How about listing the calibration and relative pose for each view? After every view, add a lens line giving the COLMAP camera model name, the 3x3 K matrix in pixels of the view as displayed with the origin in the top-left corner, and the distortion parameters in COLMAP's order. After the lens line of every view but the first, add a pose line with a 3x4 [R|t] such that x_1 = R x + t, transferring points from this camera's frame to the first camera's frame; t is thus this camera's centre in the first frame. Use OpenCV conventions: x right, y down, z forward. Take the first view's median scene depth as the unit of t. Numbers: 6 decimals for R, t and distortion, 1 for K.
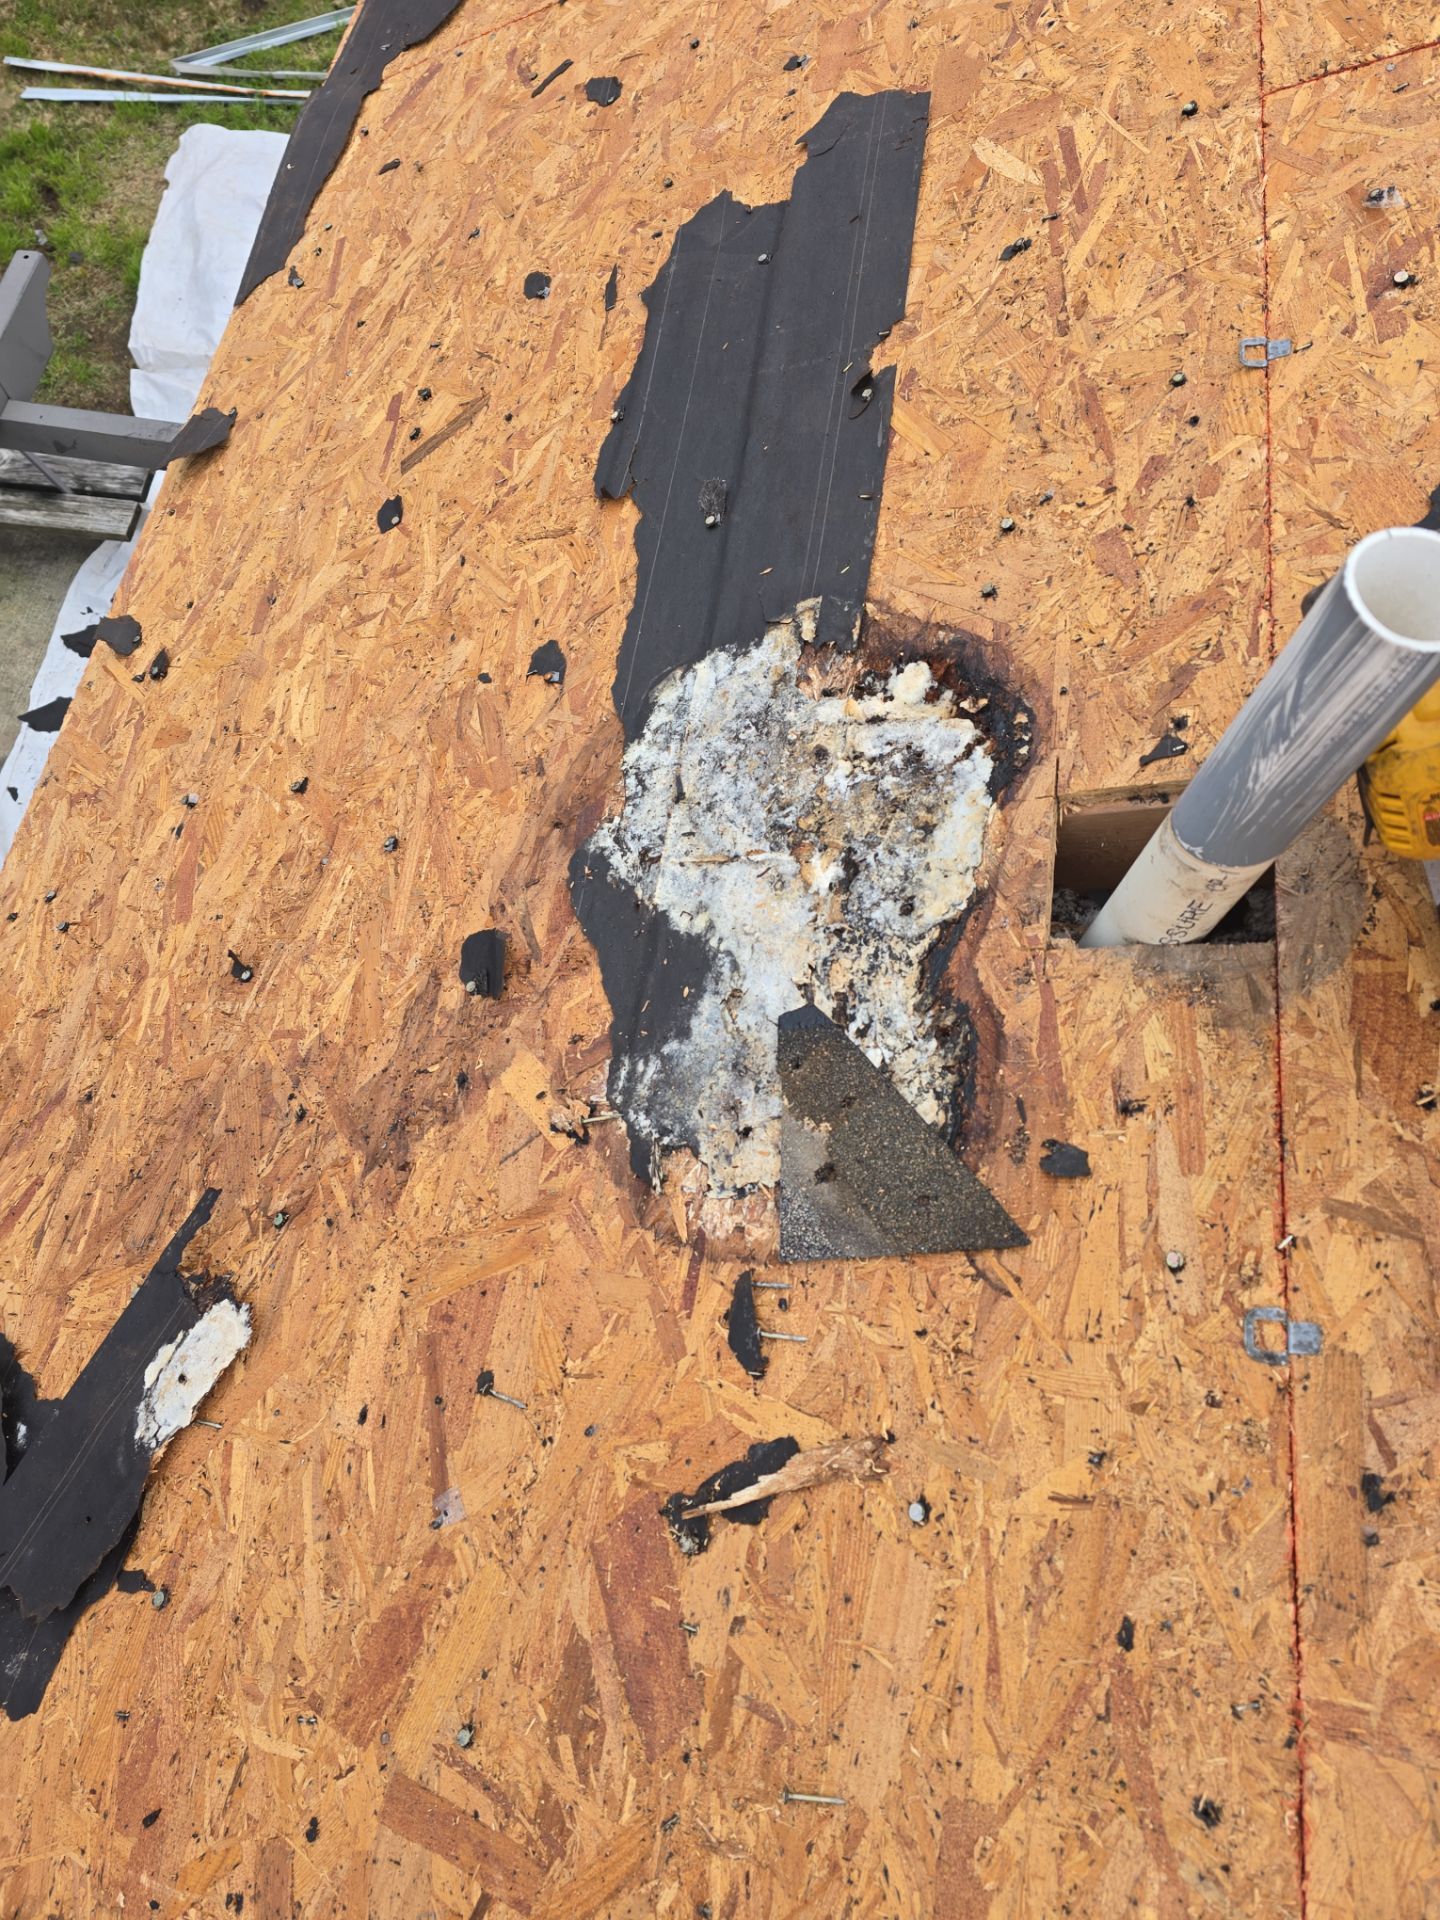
lens RADIAL K [[1267.5, 0, 725.5], [0, 1267.5, 956.3], [0, 0, 1]] dist [0.071891, -0.063647]
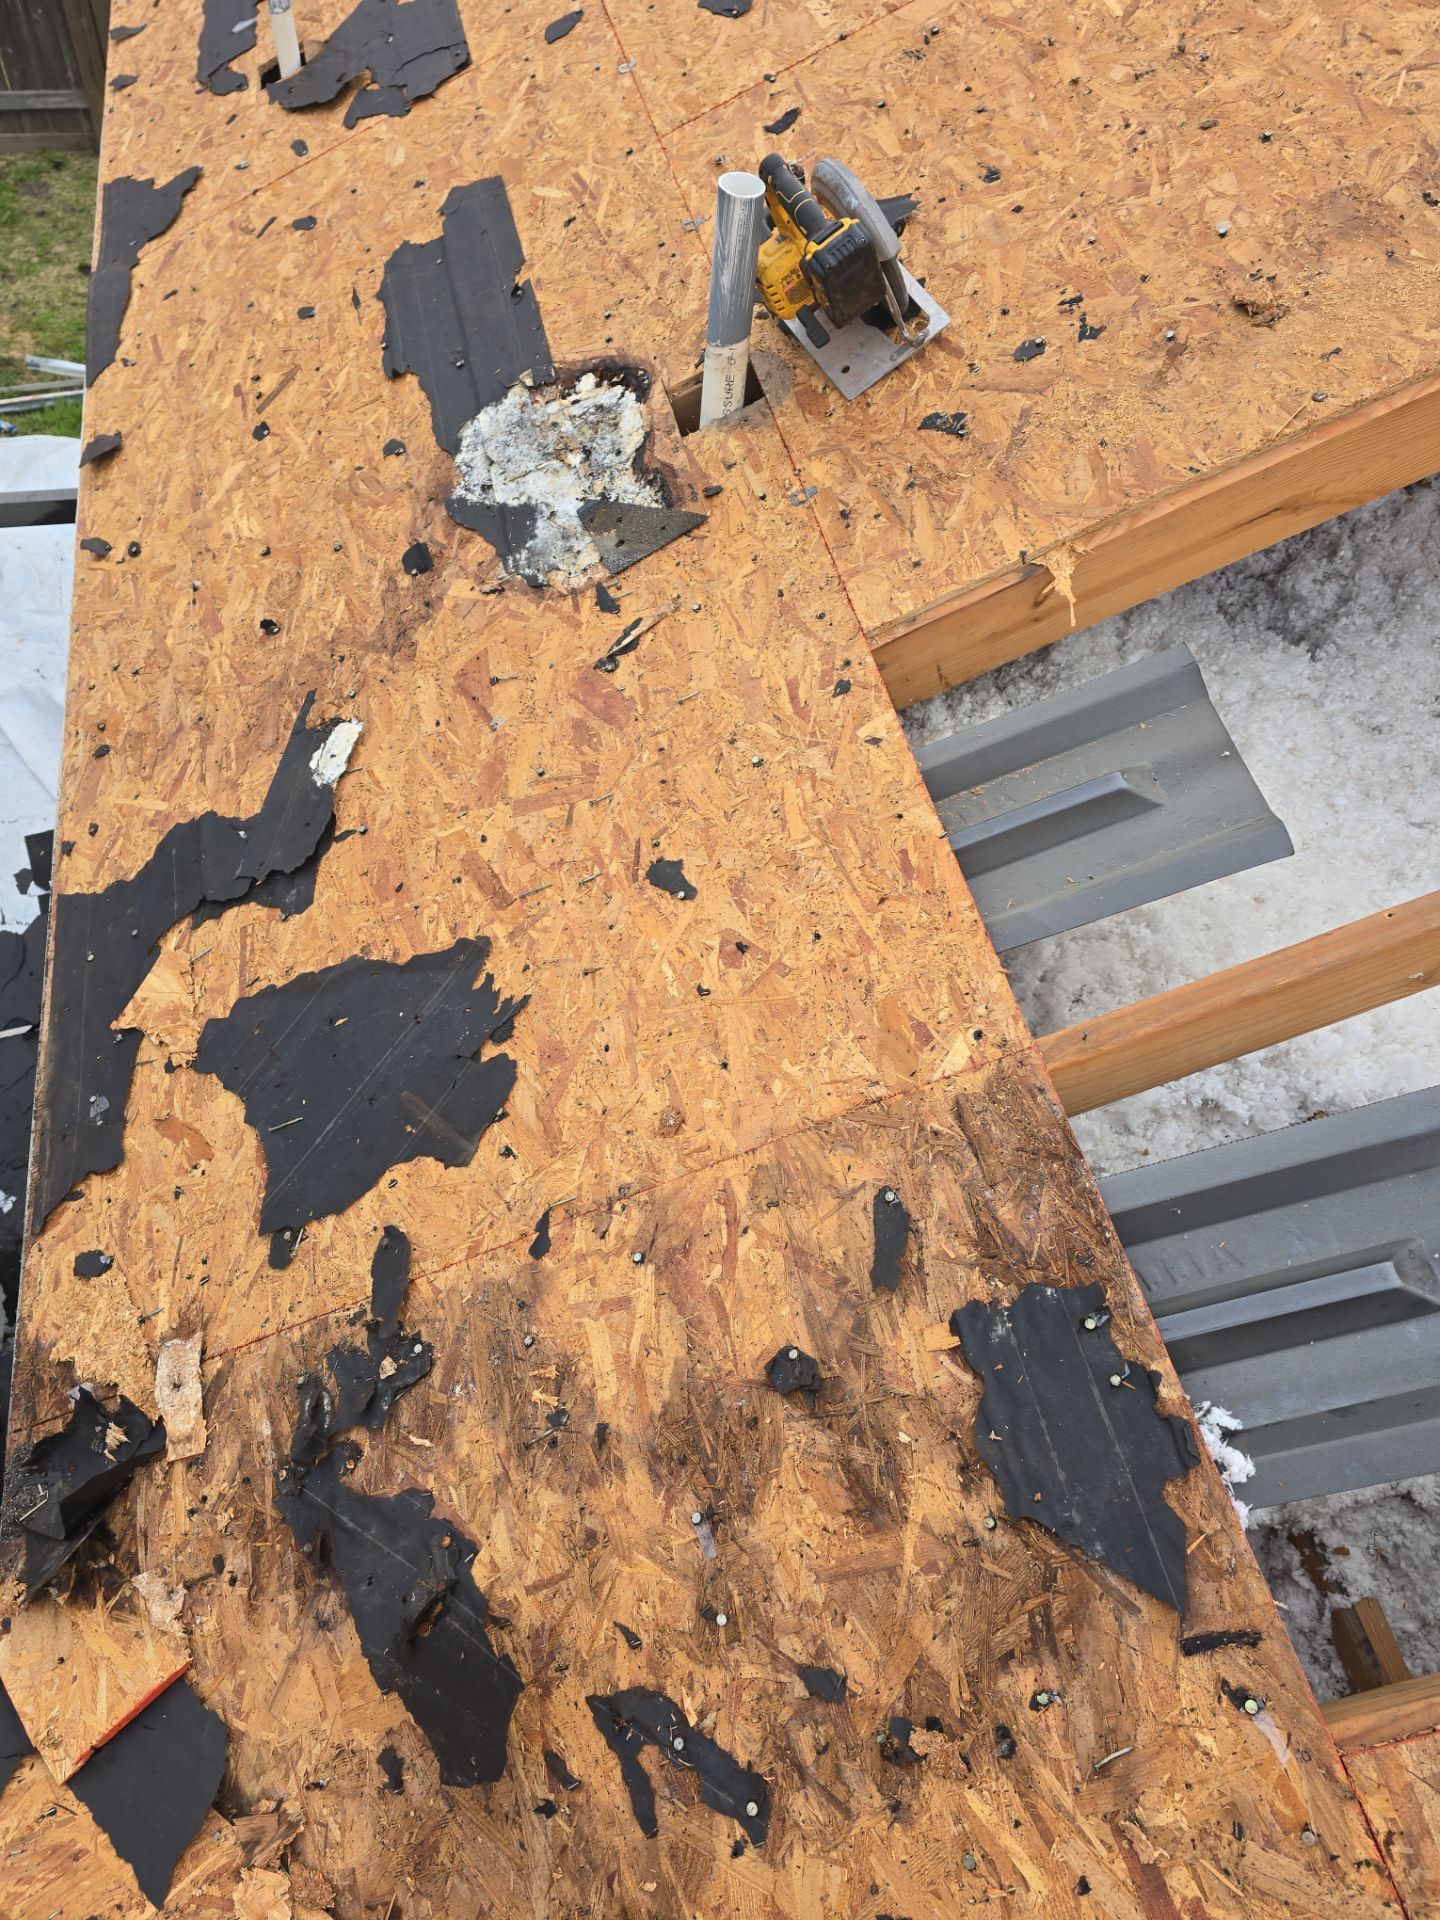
lens RADIAL K [[1267.5, 0, 725.5], [0, 1267.5, 956.3], [0, 0, 1]] dist [0.071891, -0.063647]
pose [[0.928098, -0.270154, 0.256223, -0.425859], [0.312491, 0.939320, -0.141521, 1.012707], [-0.202443, 0.211413, 0.956202, -0.839128]]
